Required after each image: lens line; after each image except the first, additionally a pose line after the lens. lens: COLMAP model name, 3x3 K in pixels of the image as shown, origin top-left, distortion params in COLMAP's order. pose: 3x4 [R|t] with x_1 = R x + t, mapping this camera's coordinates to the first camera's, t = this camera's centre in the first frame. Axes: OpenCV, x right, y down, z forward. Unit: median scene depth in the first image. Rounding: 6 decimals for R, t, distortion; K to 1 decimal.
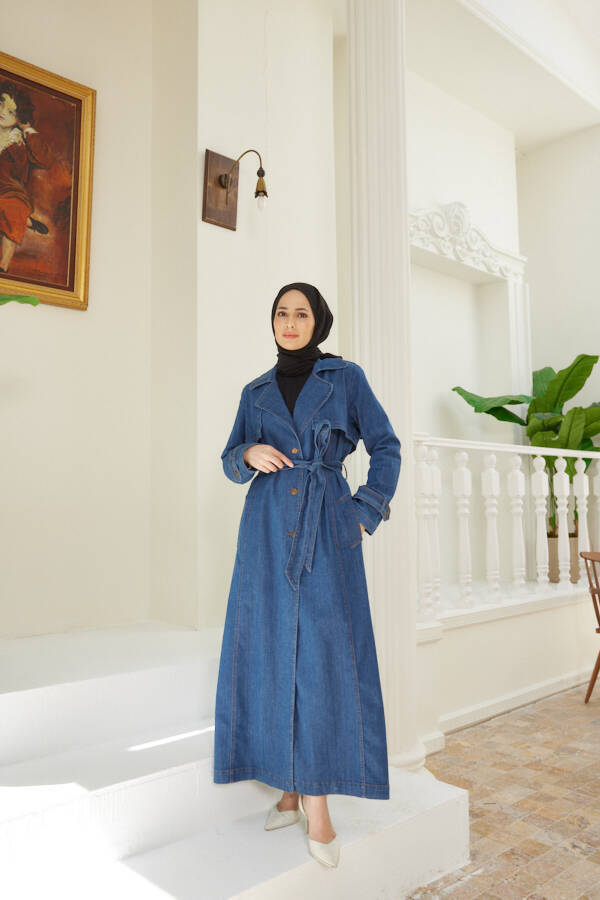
lens RADIAL K [[743.2, 0, 300.0], [0, 743.2, 450.0], [0, 0, 1]] dist [-0.076214, 0.149035]
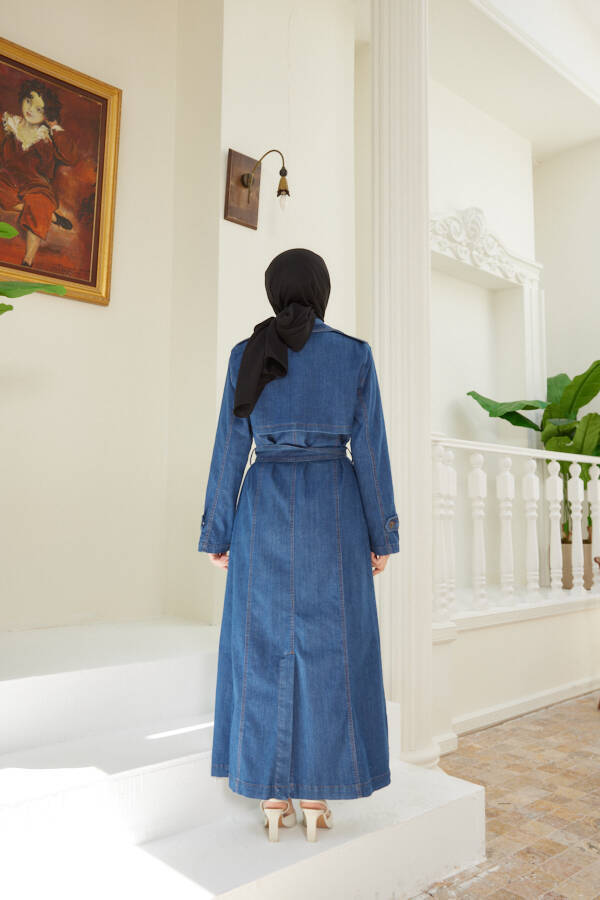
lens RADIAL K [[743.2, 0, 300.0], [0, 743.2, 450.0], [0, 0, 1]] dist [-0.076214, 0.149035]
pose [[0.999819, 0.015829, -0.010551, -0.011814], [-0.015970, 0.999782, -0.013457, 0.015328], [0.010336, 0.013623, 0.999854, -0.003596]]
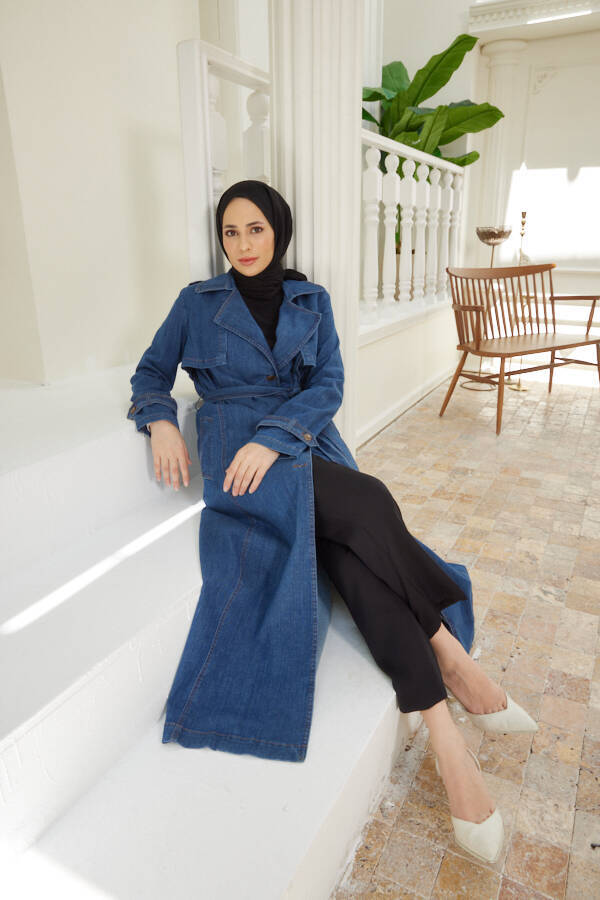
lens RADIAL K [[613.0, 0, 300.5], [0, 613.0, 455.1], [0, 0, 1]] dist [-0.117459, 0.085585]
pose [[0.942961, -0.112826, 0.313202, -0.084721], [-0.024602, 0.914627, 0.403550, 0.059391], [-0.331994, -0.388237, 0.859681, 0.352433]]
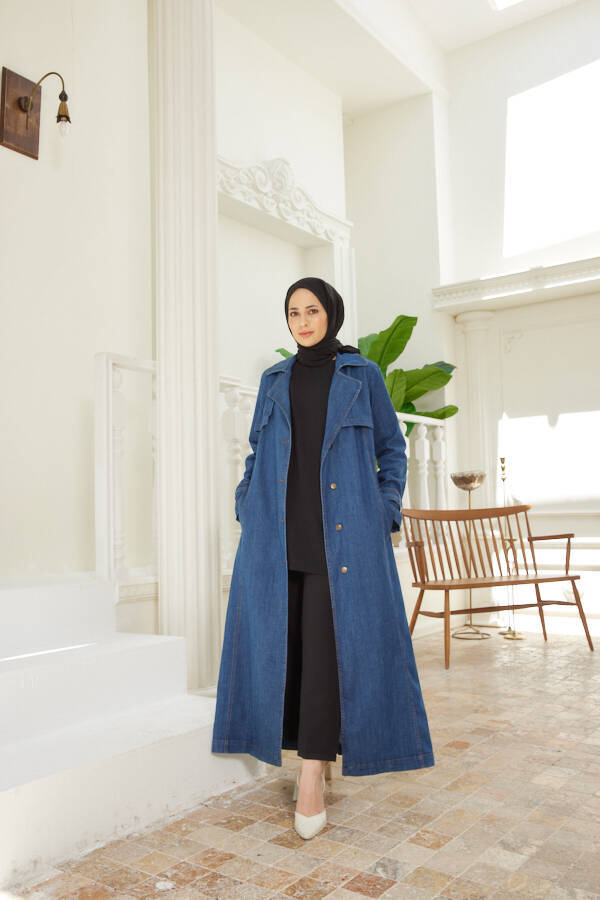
lens RADIAL K [[806.6, 0, 298.6], [0, 806.6, 440.6], [0, 0, 1]] dist [0.004720, 0.009990]
pose [[0.980507, 0.002035, 0.196473, 0.035611], [0.001268, 0.999860, -0.016685, 0.075561], [-0.196479, 0.016608, 0.980367, -0.067240]]
